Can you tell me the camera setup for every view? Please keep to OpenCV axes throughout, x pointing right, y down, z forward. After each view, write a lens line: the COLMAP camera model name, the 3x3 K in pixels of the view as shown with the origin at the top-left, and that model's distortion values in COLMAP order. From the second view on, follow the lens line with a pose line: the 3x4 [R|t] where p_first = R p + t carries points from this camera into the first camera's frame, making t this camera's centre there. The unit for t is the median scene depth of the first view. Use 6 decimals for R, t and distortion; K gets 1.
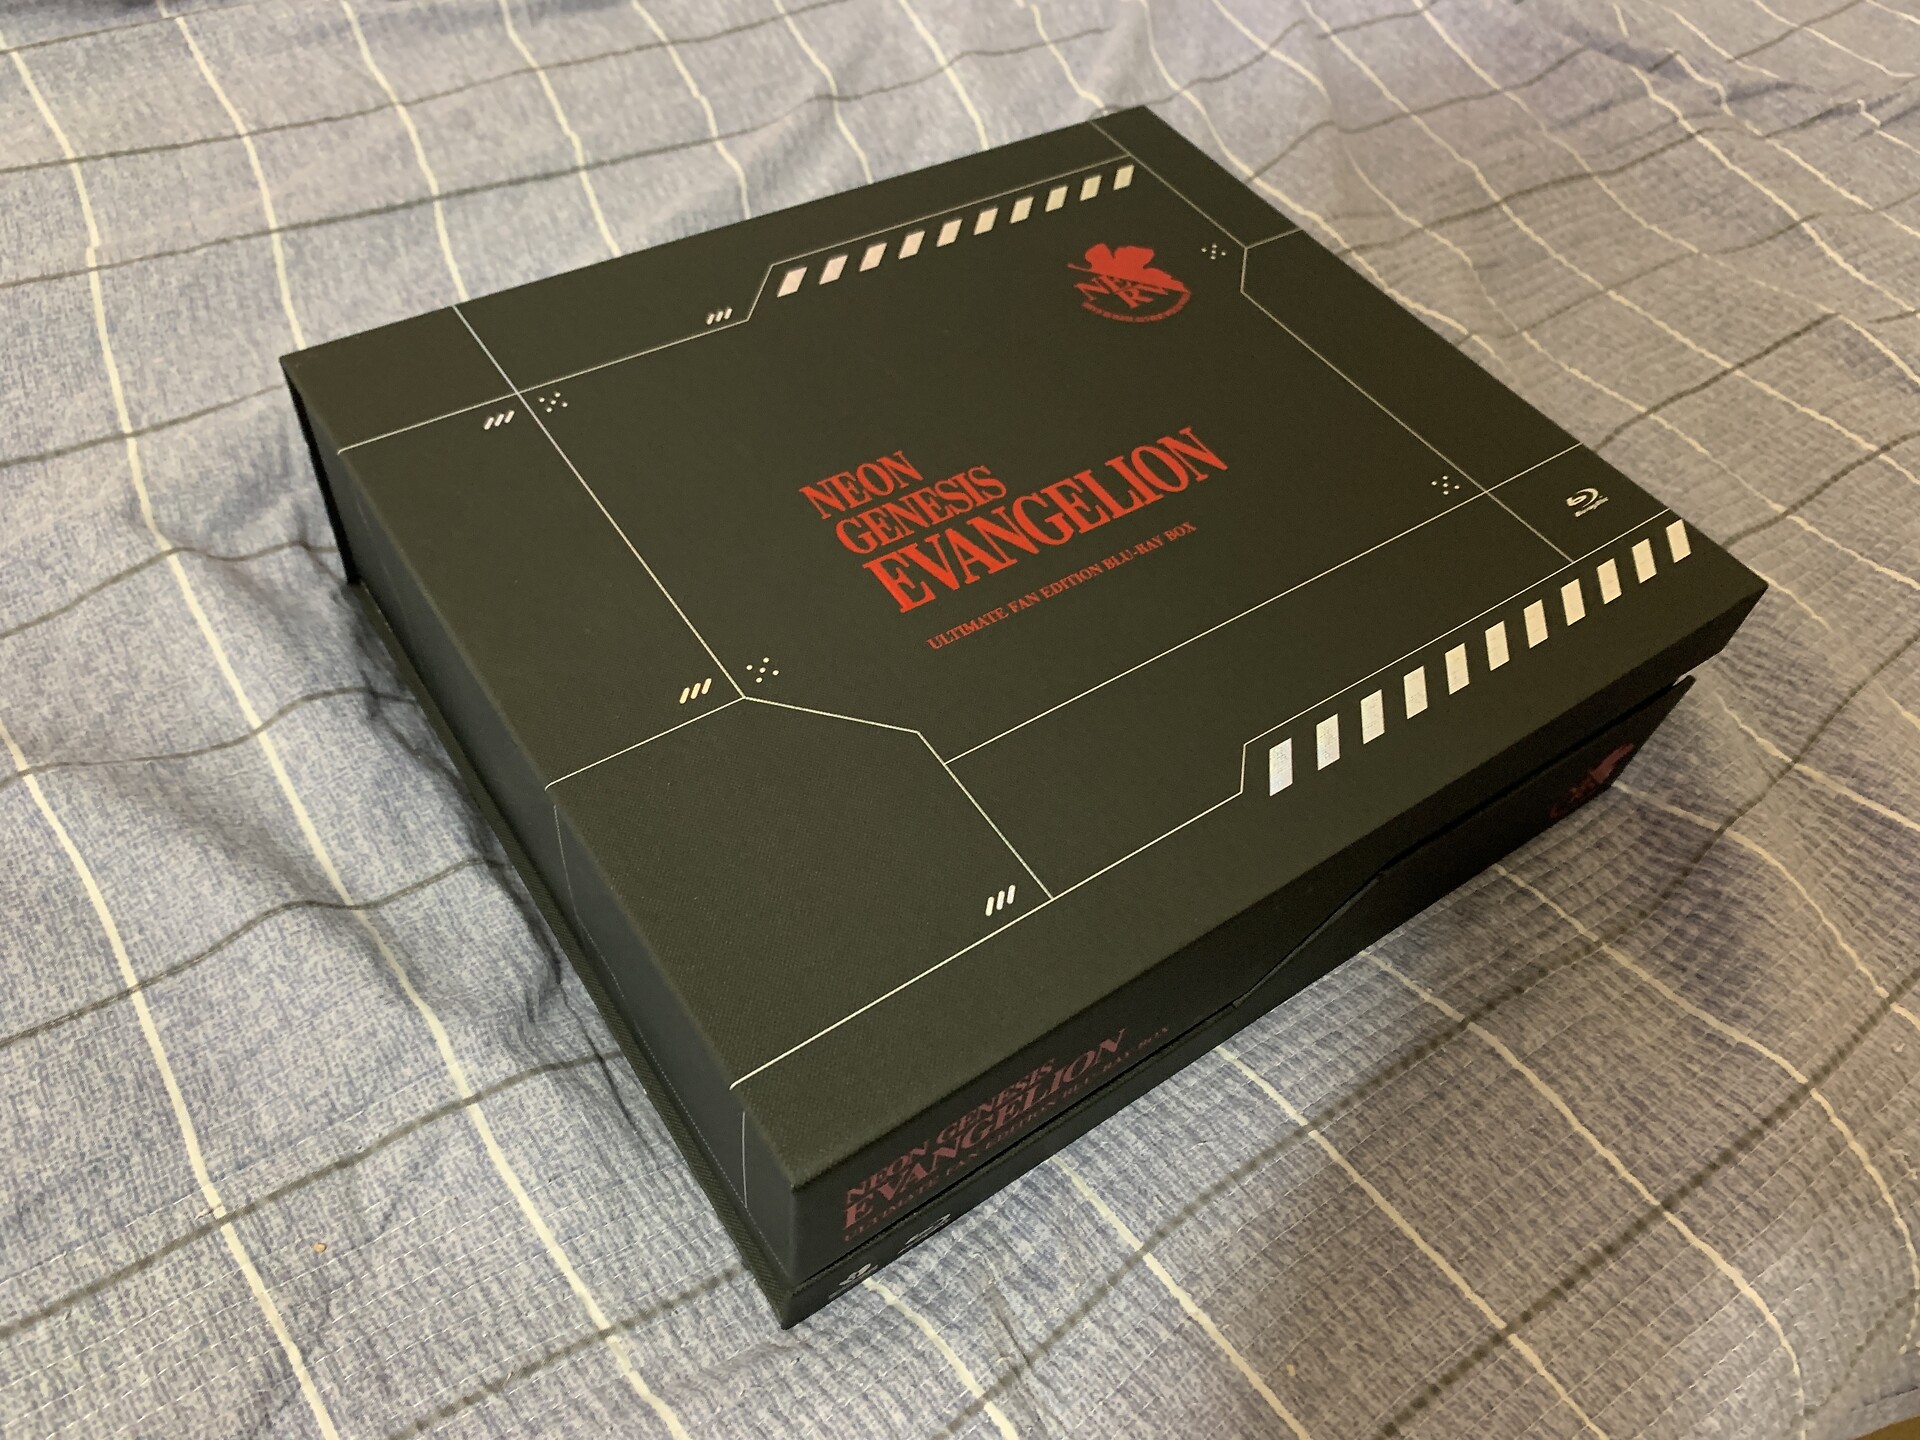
lens RADIAL K [[1487.7, 0, 960.0], [0, 1487.7, 720.0], [0, 0, 1]] dist [-0.005330, -0.000973]
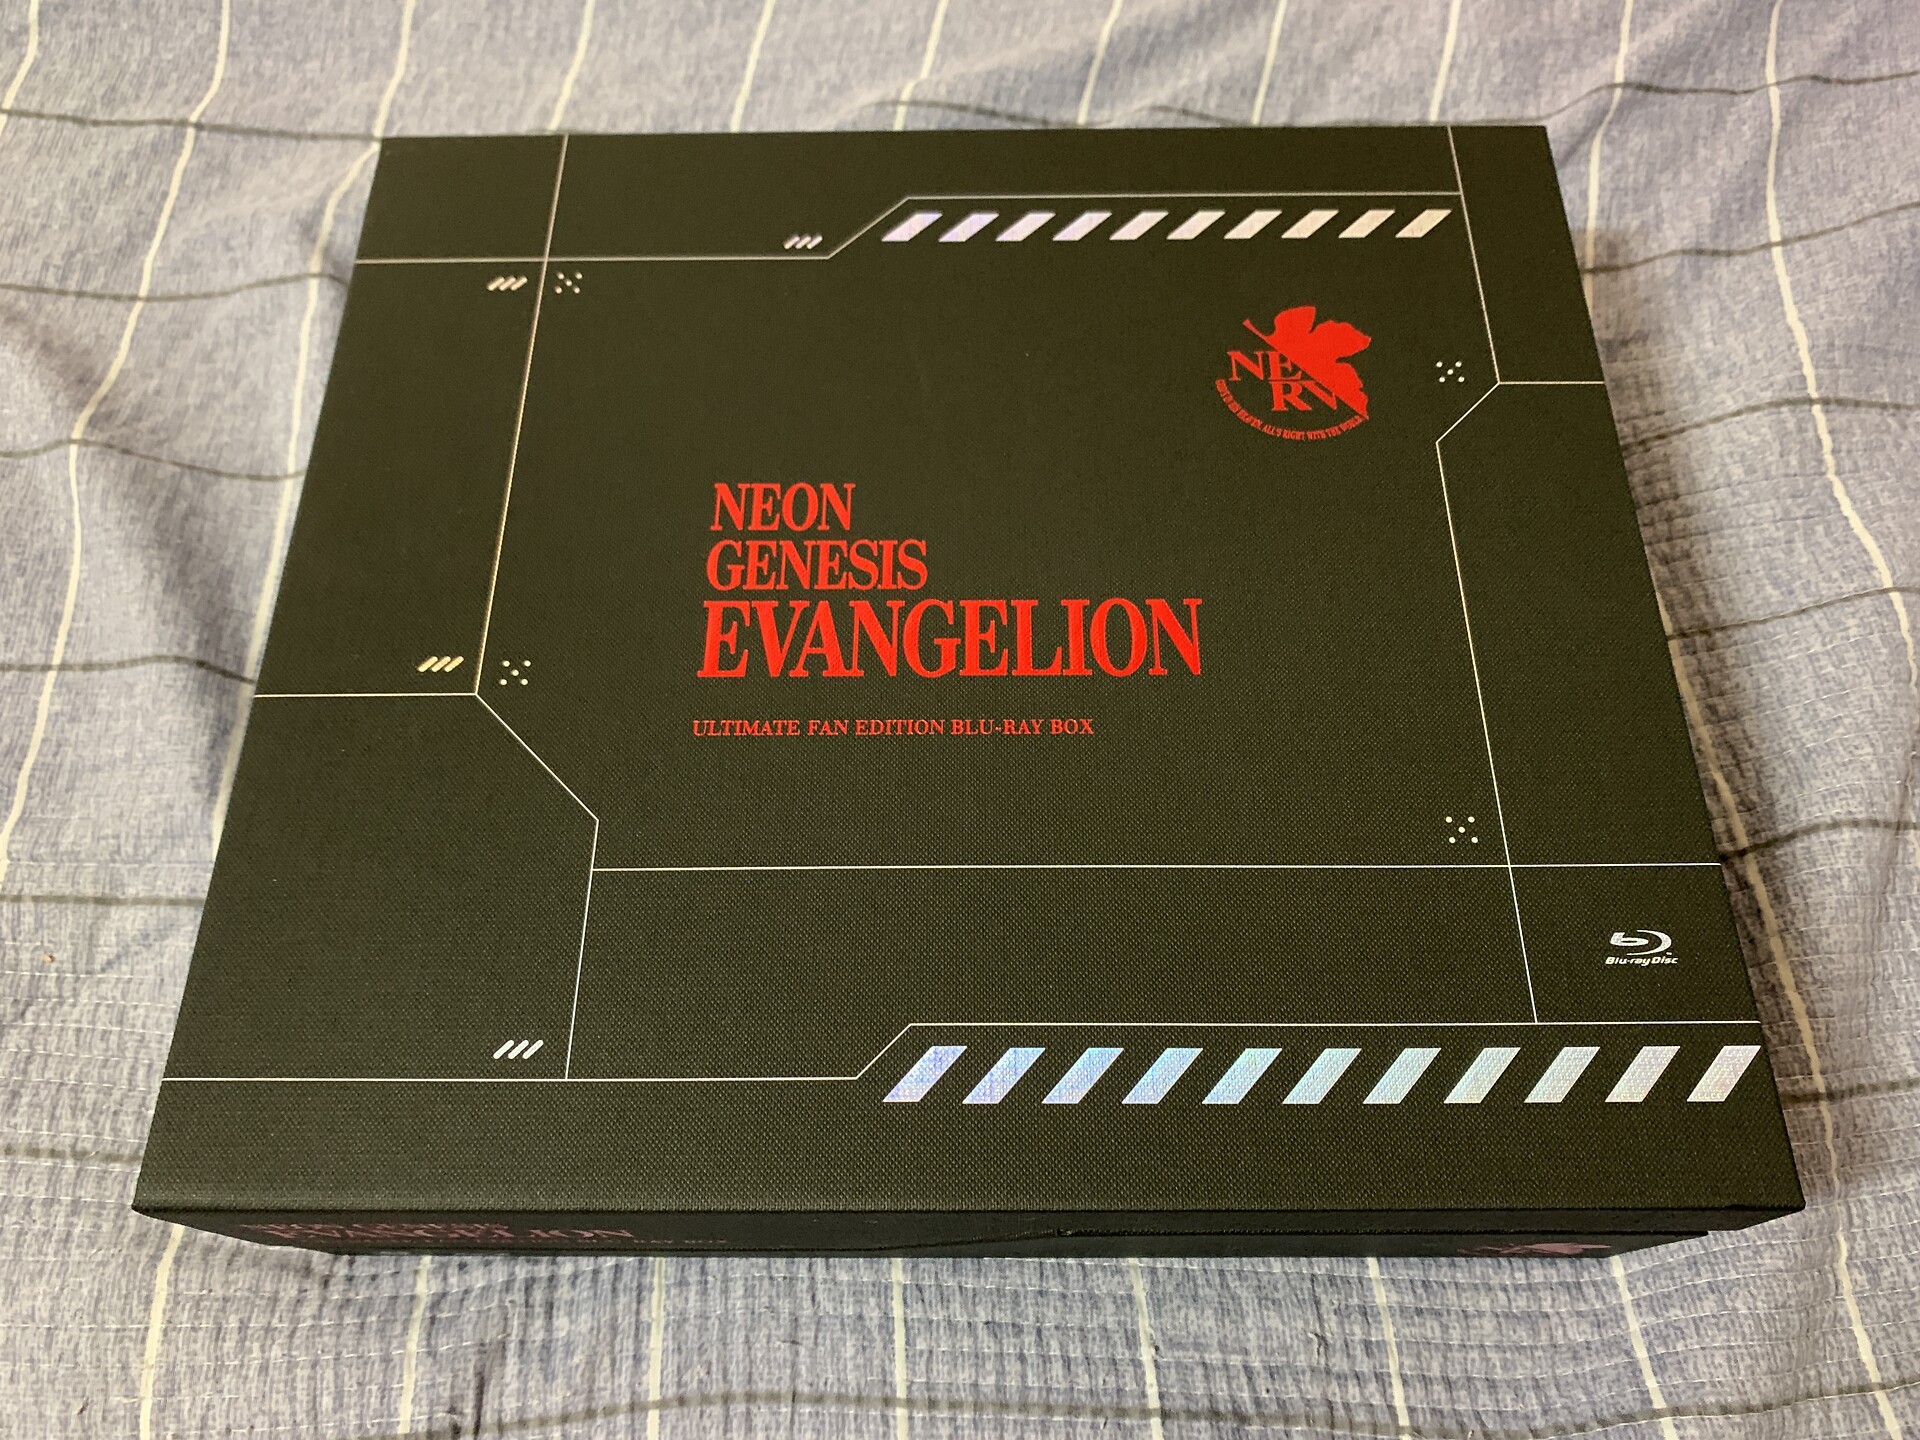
lens RADIAL K [[1487.7, 0, 960.0], [0, 1487.7, 720.0], [0, 0, 1]] dist [-0.005330, -0.000973]
pose [[0.811440, 0.465018, -0.354012, 0.379771], [-0.388799, 0.881763, 0.267076, -0.319709], [0.436349, -0.079076, 0.896296, 0.264431]]
